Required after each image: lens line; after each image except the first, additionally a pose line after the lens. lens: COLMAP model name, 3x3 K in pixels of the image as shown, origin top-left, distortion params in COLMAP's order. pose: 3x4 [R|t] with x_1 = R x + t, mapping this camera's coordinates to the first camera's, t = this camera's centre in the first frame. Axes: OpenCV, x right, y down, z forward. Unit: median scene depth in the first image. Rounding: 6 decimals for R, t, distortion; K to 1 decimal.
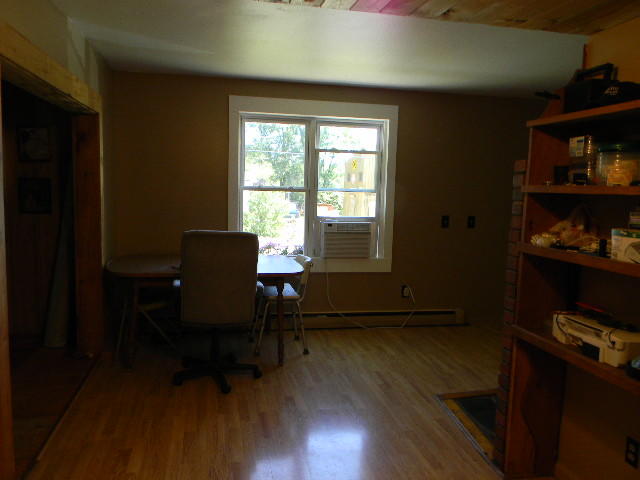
lens RADIAL K [[515.5, 0, 320.4], [0, 515.5, 242.4], [0, 0, 1]] dist [0.009267, -0.024556]
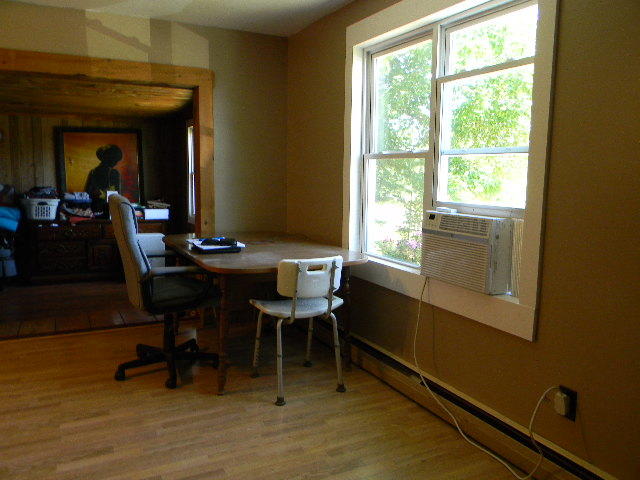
lens RADIAL K [[515.5, 0, 319.1], [0, 515.5, 239.3], [0, 0, 1]] dist [0.009267, -0.024556]
pose [[0.232134, 0.096459, -0.967889, 0.562552], [-0.108091, 0.991466, 0.072884, -0.040815], [0.966659, 0.087701, 0.240579, 0.828826]]
